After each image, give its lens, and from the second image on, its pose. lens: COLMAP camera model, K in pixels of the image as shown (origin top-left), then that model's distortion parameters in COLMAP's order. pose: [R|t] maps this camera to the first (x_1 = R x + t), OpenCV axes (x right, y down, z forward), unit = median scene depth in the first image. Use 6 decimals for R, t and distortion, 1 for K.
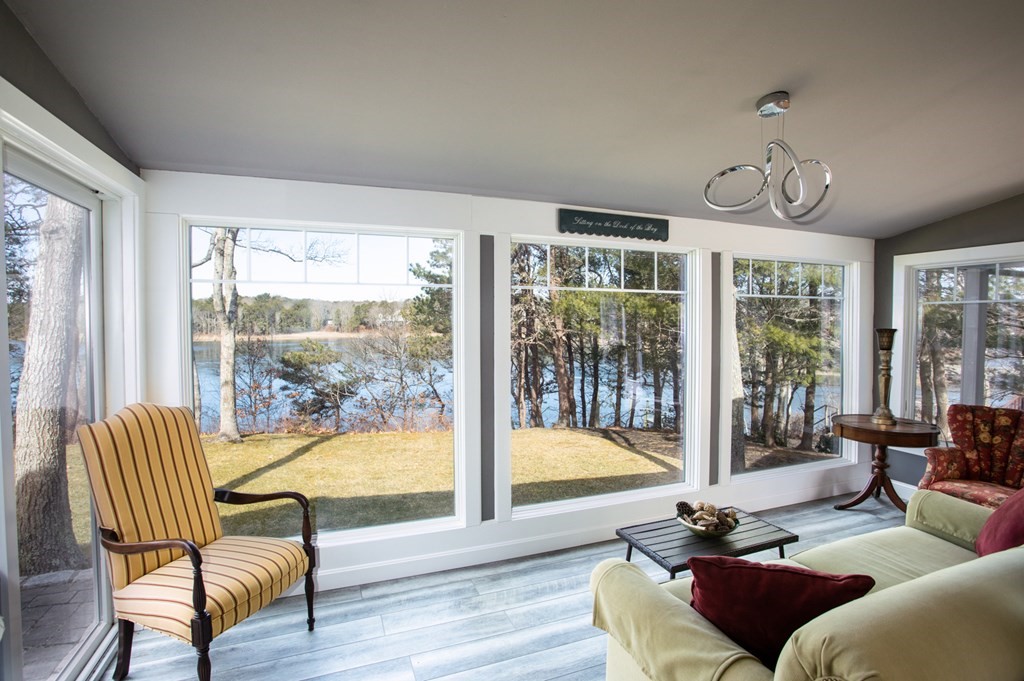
lens RADIAL K [[498.7, 0, 508.4], [0, 498.7, 334.7], [0, 0, 1]] dist [-0.000424, -0.000061]
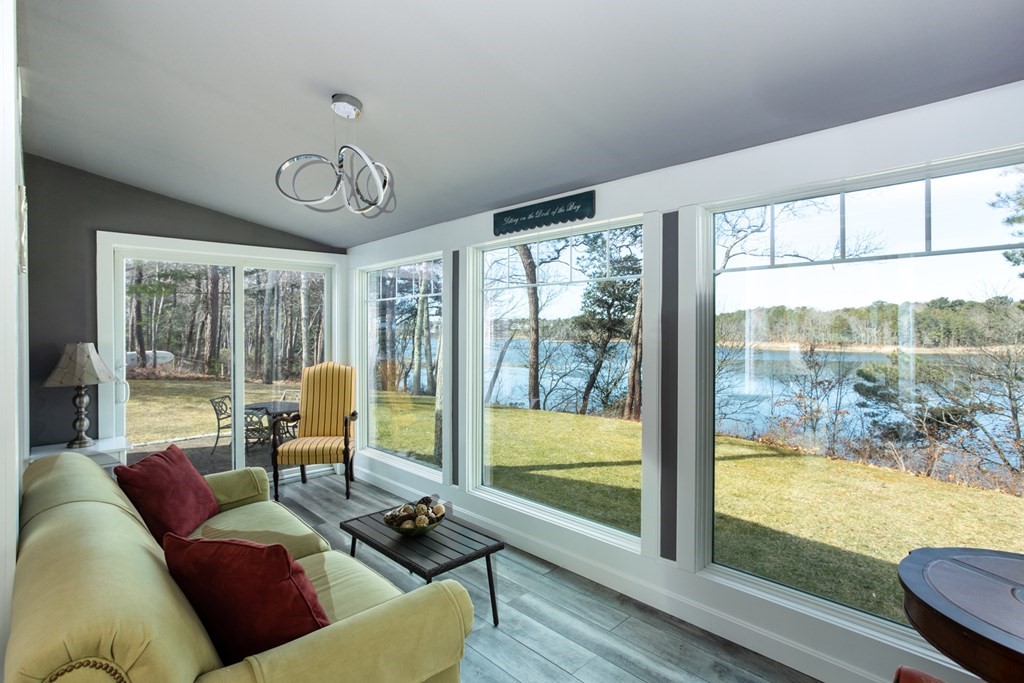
lens RADIAL K [[498.7, 0, 508.4], [0, 498.7, 335.7], [0, 0, 1]] dist [-0.000424, -0.000061]
pose [[0.394476, 0.005072, -0.918892, 0.945372], [-0.021250, 0.999768, -0.003604, 0.008003], [0.918661, 0.020948, 0.394492, 0.534007]]
